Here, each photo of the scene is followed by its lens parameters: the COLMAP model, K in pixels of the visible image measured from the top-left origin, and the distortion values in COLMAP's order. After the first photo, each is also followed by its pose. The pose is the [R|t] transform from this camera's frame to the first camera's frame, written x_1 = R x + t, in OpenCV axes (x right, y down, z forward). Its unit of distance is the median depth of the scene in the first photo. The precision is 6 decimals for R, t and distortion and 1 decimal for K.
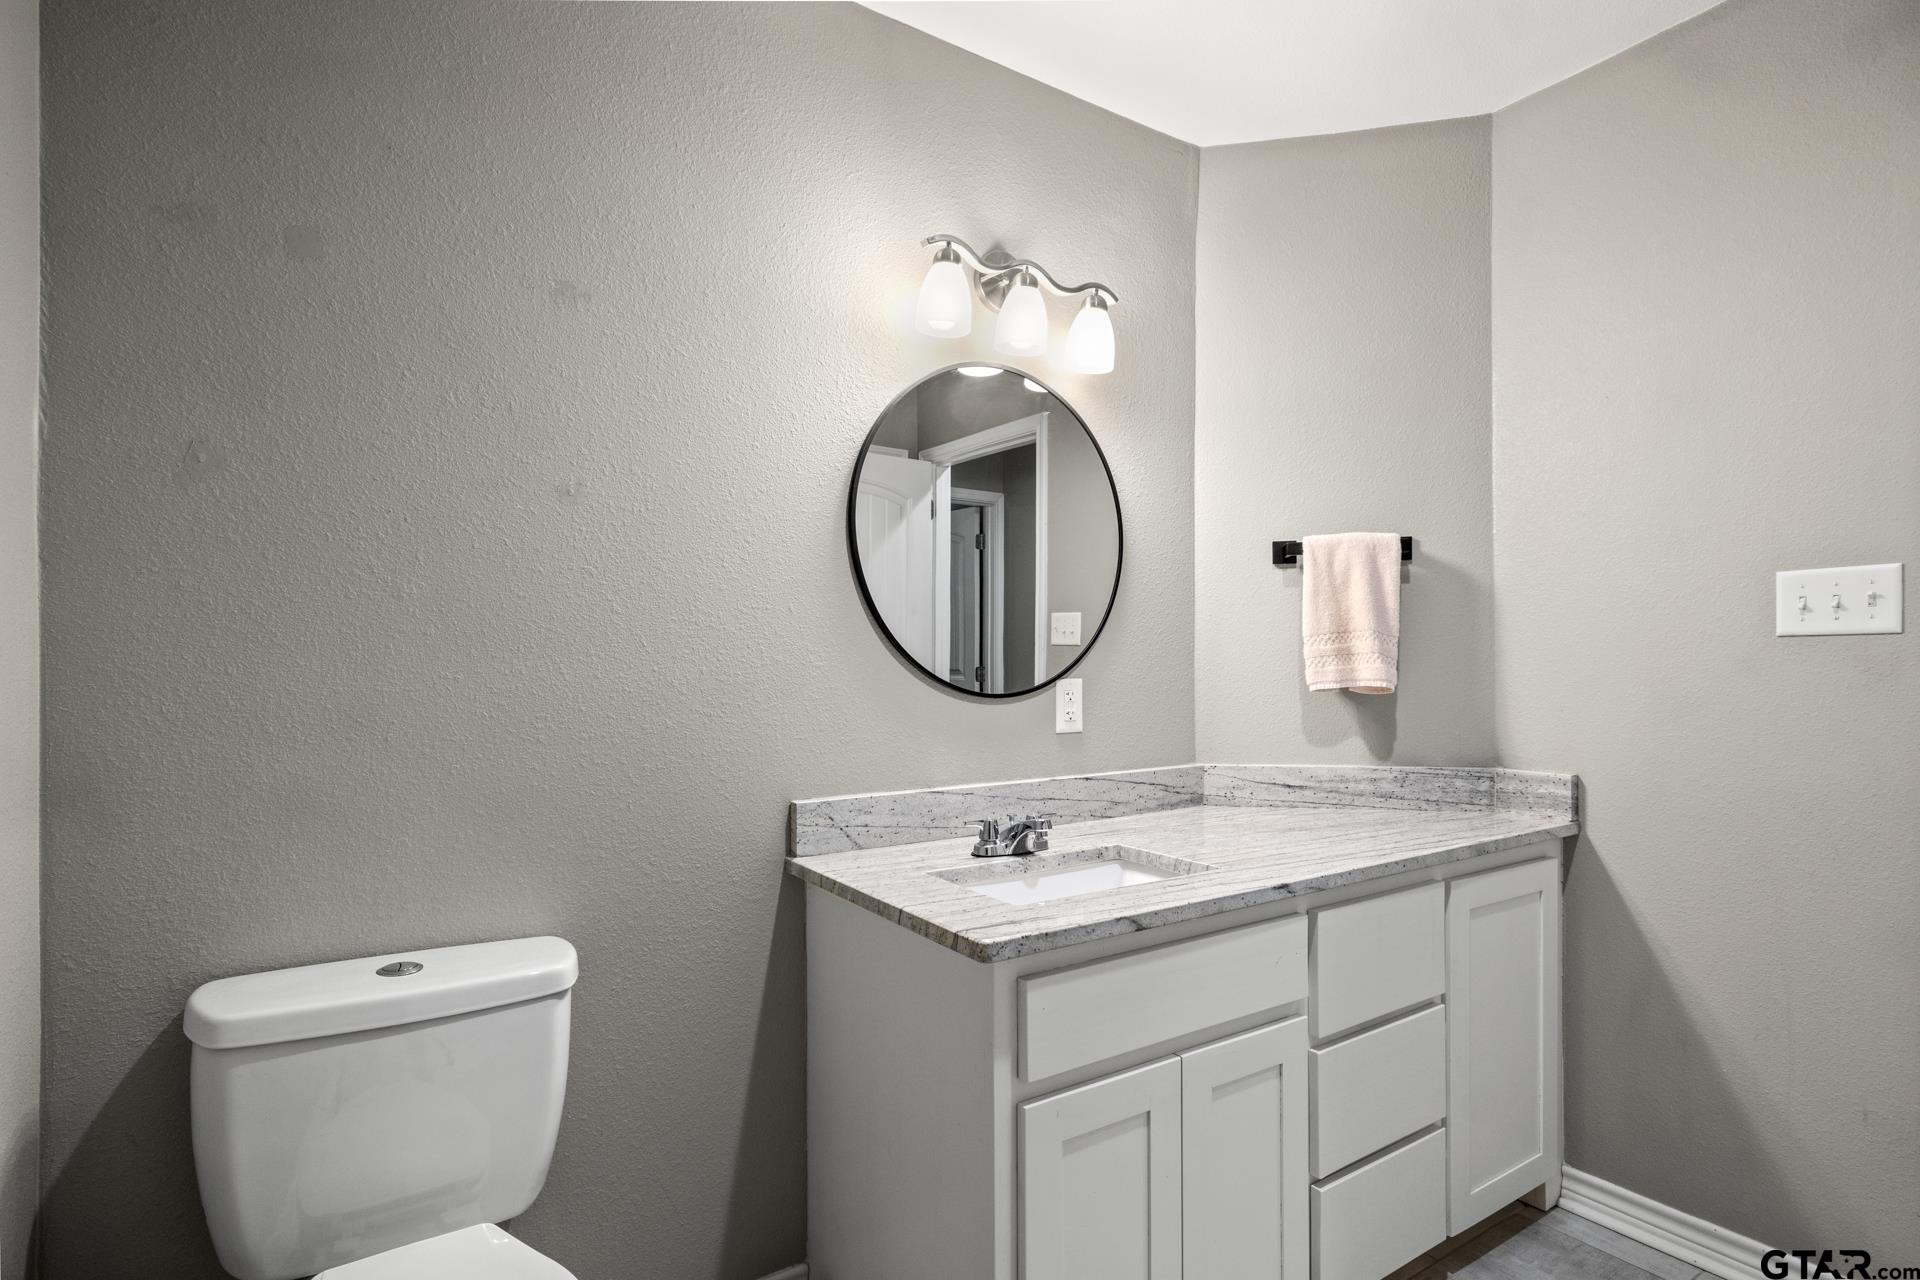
lens RADIAL K [[972.6, 0, 951.5], [0, 972.6, 651.2], [0, 0, 1]] dist [-0.002038, -0.000821]
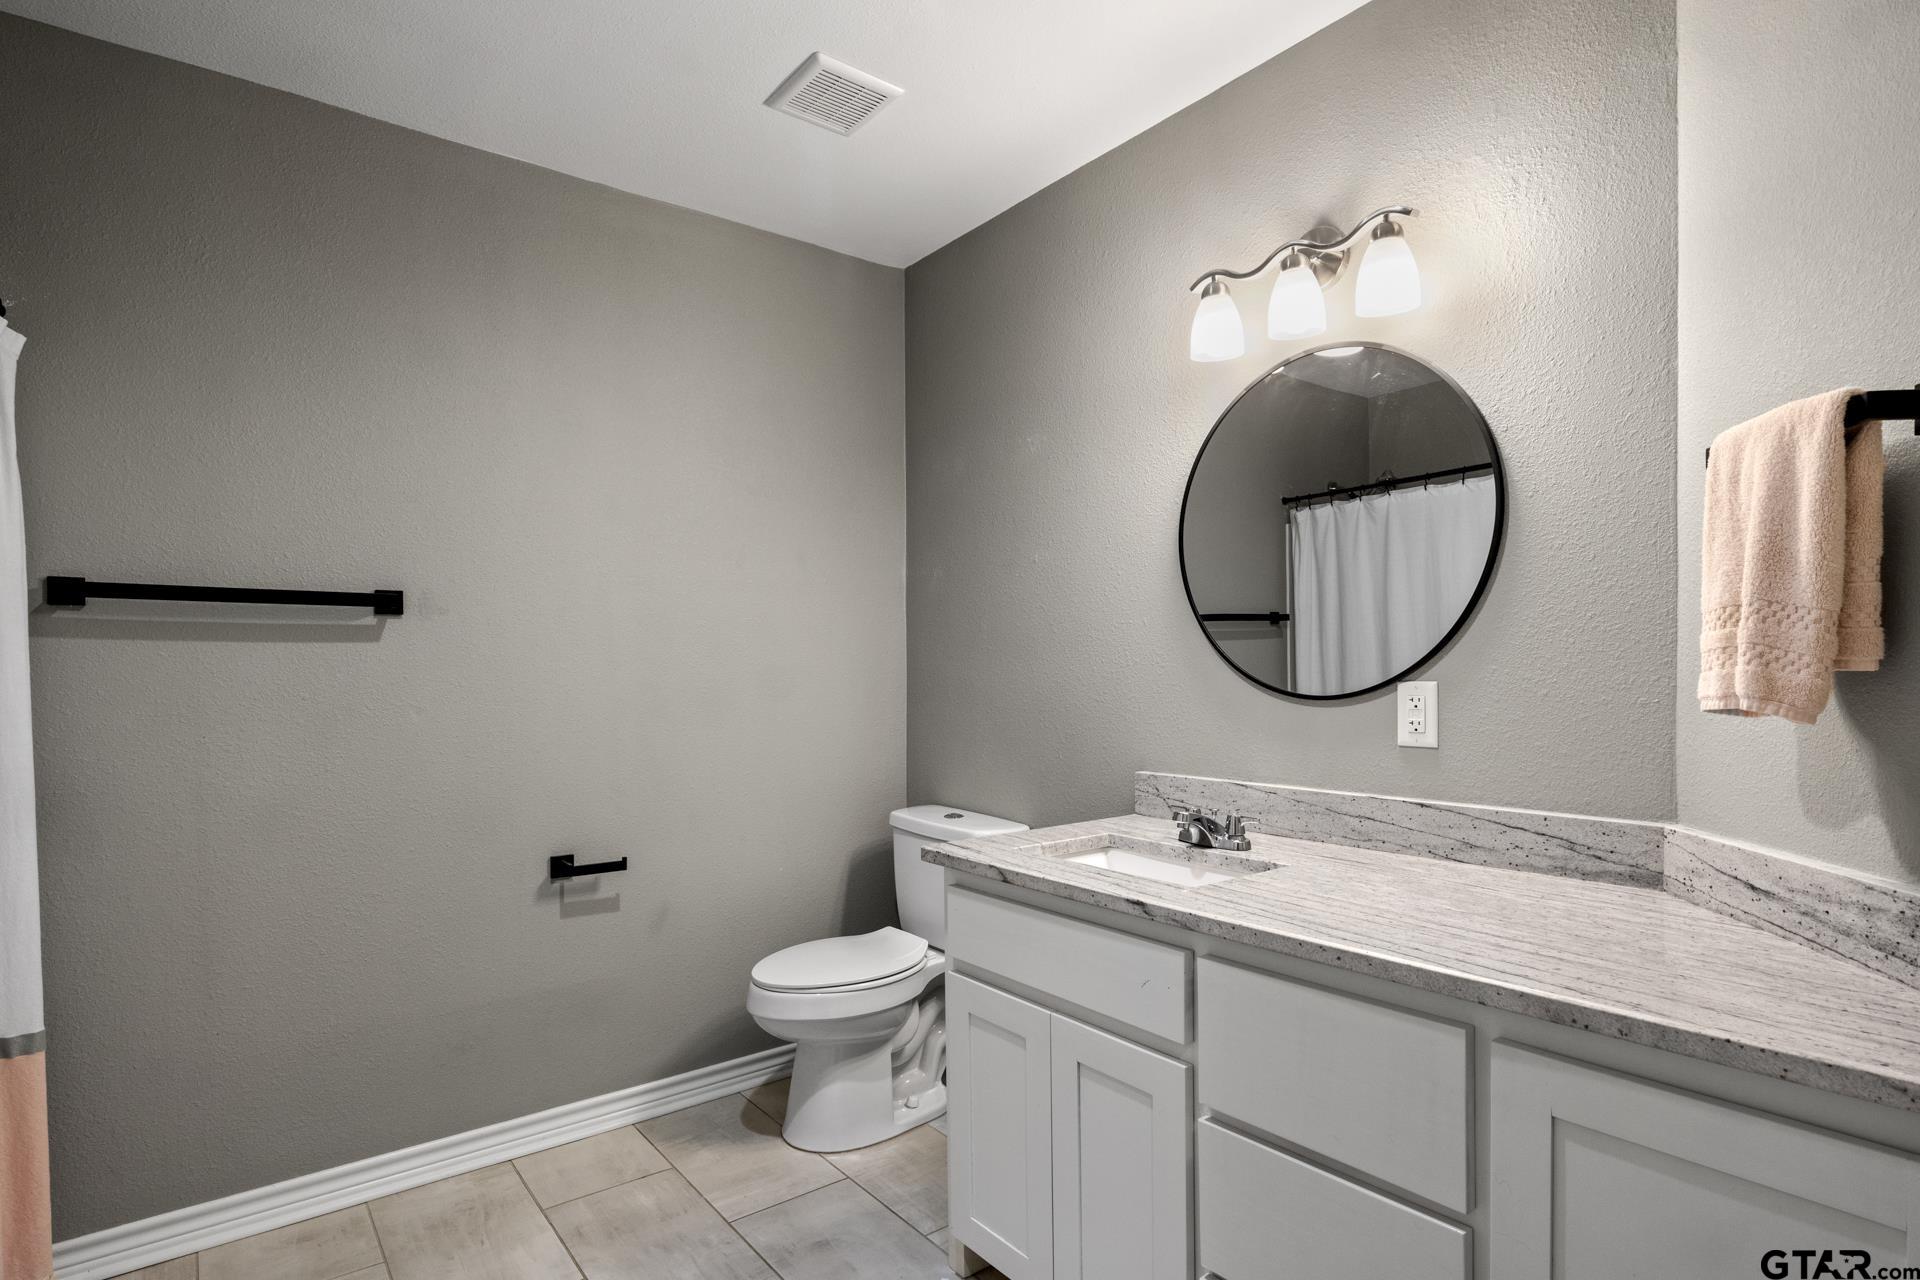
lens RADIAL K [[972.6, 0, 948.2], [0, 972.6, 649.8], [0, 0, 1]] dist [-0.002038, -0.000821]
pose [[0.057739, -0.013880, -0.998235, 0.928501], [0.021844, 0.999682, -0.012636, 0.002845], [0.998093, -0.021076, 0.058024, 0.557516]]
